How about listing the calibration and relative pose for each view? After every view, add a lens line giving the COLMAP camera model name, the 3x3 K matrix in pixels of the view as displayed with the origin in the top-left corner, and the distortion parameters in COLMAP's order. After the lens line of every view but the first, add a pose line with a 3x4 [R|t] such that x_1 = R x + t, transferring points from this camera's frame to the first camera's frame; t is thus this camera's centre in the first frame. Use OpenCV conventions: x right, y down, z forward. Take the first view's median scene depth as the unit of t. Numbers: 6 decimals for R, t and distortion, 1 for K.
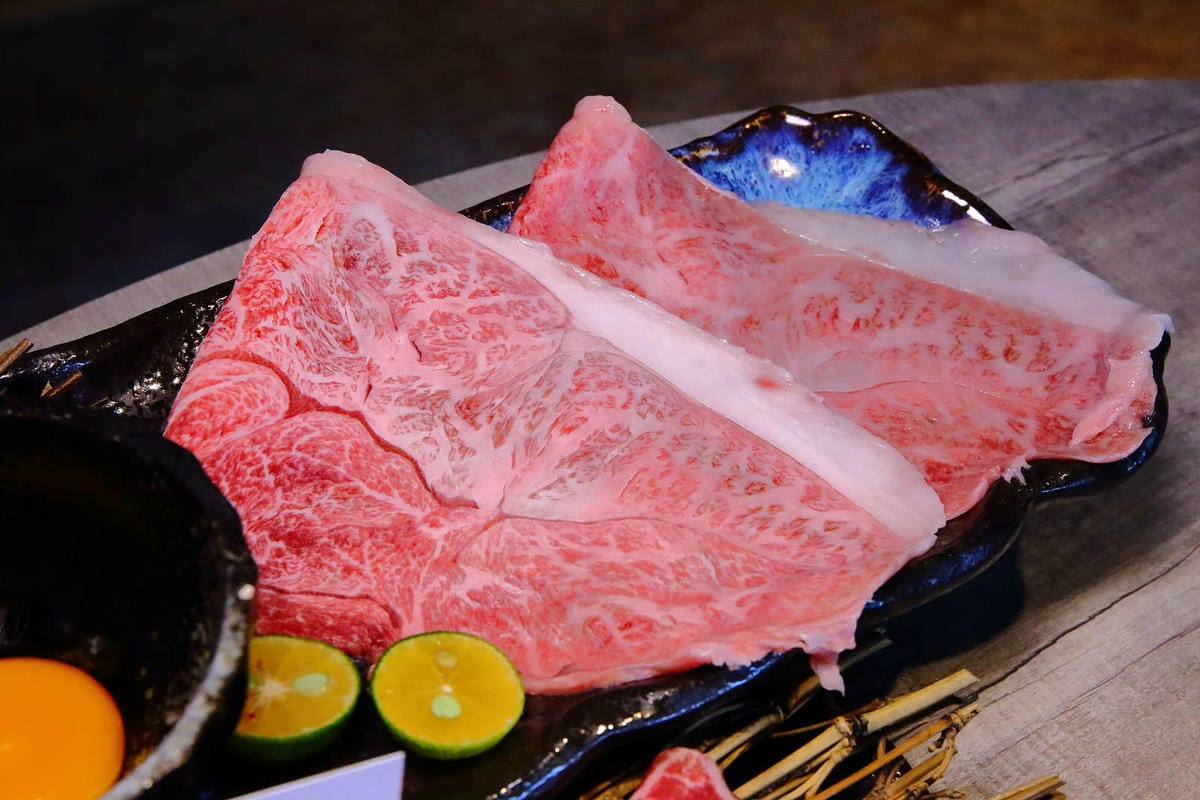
lens RADIAL K [[1676.5, 0, 600.0], [0, 1676.5, 400.0], [0, 0, 1]] dist [-0.160795, 0.007042]
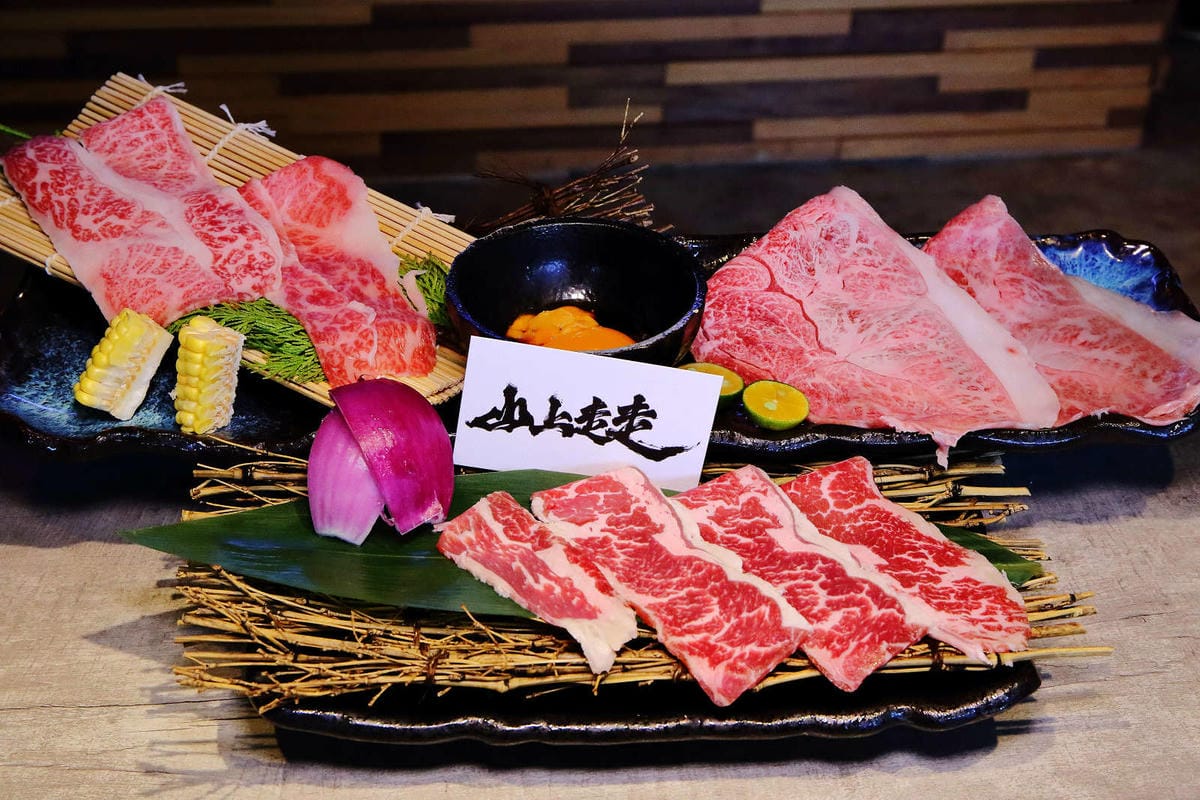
lens RADIAL K [[1676.5, 0, 600.0], [0, 1676.5, 400.0], [0, 0, 1]] dist [-0.160795, 0.007042]
pose [[0.858135, 0.268419, -0.437670, 0.591360], [-0.303212, 0.952869, -0.010118, 0.224354], [0.414326, 0.141389, 0.899079, -0.973324]]
